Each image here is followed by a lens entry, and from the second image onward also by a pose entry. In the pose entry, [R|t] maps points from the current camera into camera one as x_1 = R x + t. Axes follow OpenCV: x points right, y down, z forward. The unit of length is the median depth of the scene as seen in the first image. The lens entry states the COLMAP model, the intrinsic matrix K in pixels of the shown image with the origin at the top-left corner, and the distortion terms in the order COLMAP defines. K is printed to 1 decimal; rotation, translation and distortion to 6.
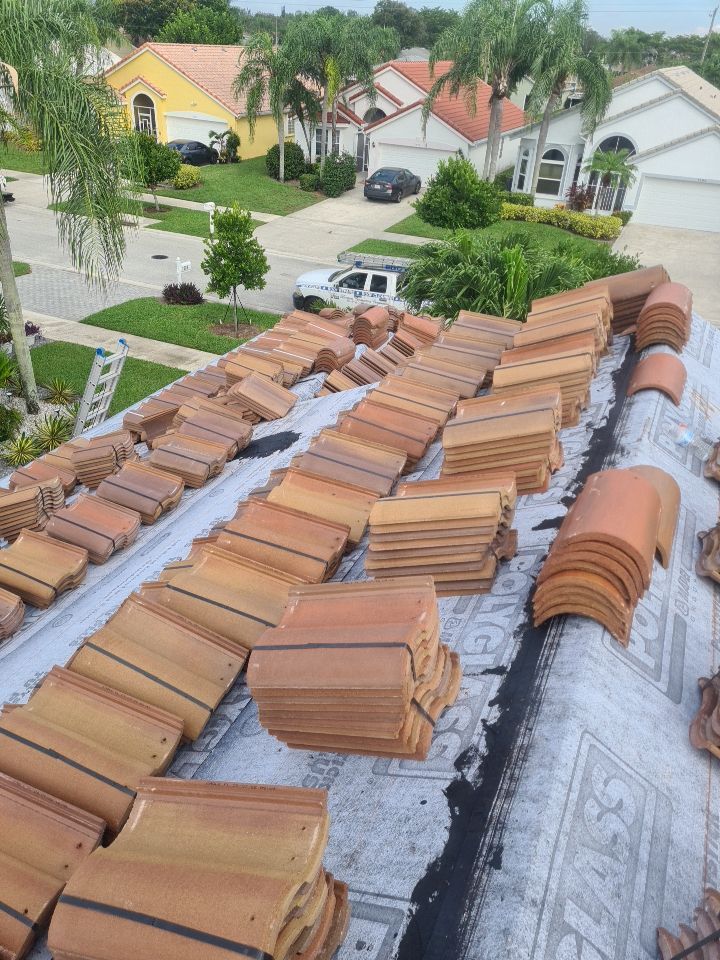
lens RADIAL K [[718.3, 0, 354.1], [0, 718.3, 481.1], [0, 0, 1]] dist [0.048046, -0.034980]
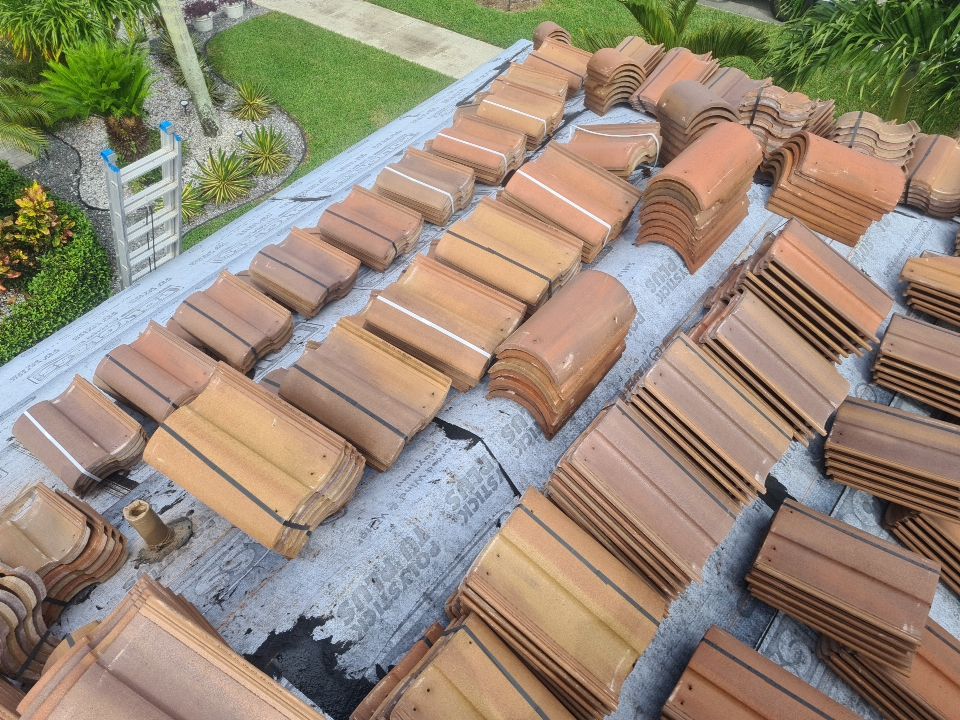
lens RADIAL K [[718.3, 0, 474.1], [0, 718.3, 356.1], [0, 0, 1]] dist [0.048046, -0.034980]
pose [[0.967955, 0.133839, -0.212485, 0.000955], [-0.065288, 0.951164, 0.301702, -0.052670], [0.242488, -0.278161, 0.929422, 0.140850]]
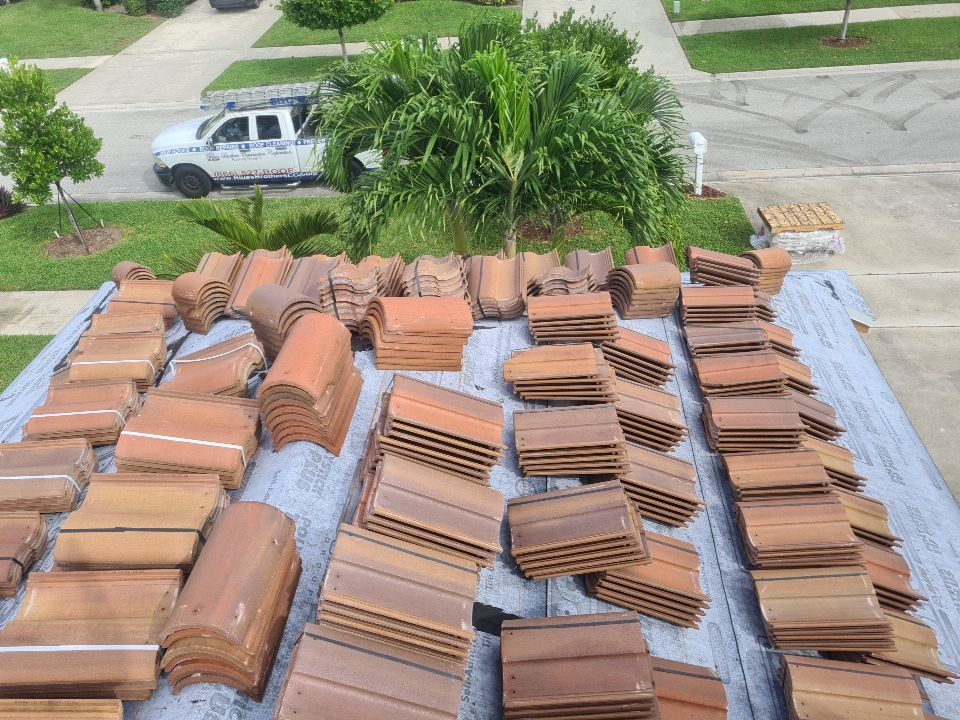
lens RADIAL K [[718.3, 0, 466.4], [0, 718.3, 357.9], [0, 0, 1]] dist [0.048046, -0.034980]
pose [[0.935183, -0.296149, 0.194239, 0.006639], [0.275181, 0.952849, 0.127886, -0.055491], [-0.222954, -0.066145, 0.972582, 0.141572]]
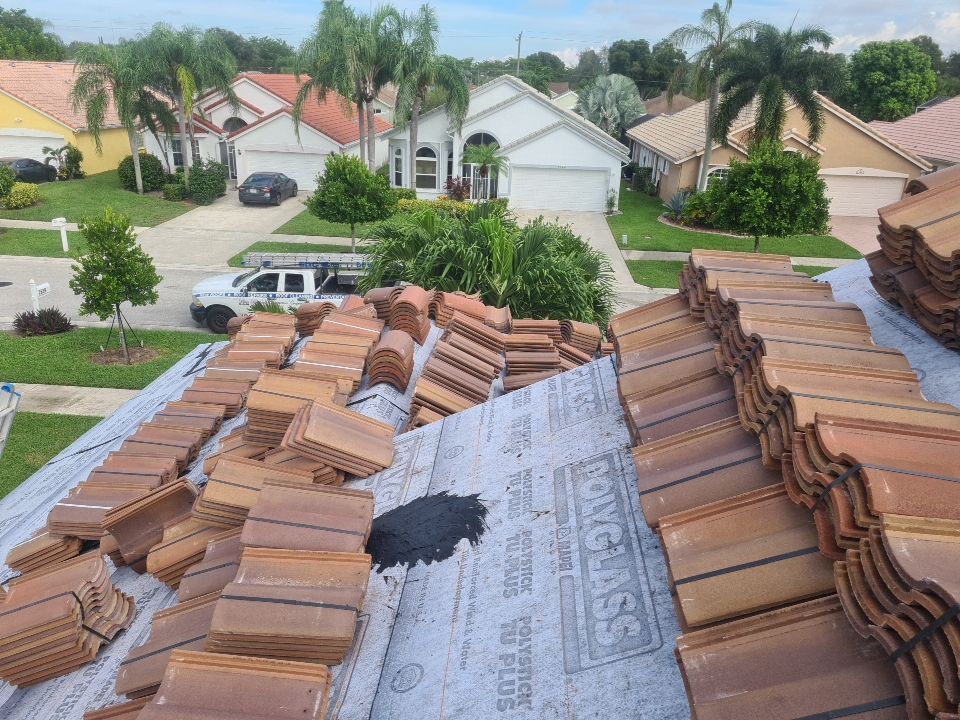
lens RADIAL K [[718.3, 0, 473.1], [0, 718.3, 357.8], [0, 0, 1]] dist [0.048046, -0.034980]
pose [[0.937041, -0.140095, 0.319886, -0.034471], [0.190511, 0.972765, -0.132036, -0.014015], [-0.292677, 0.184665, 0.938211, 0.068034]]
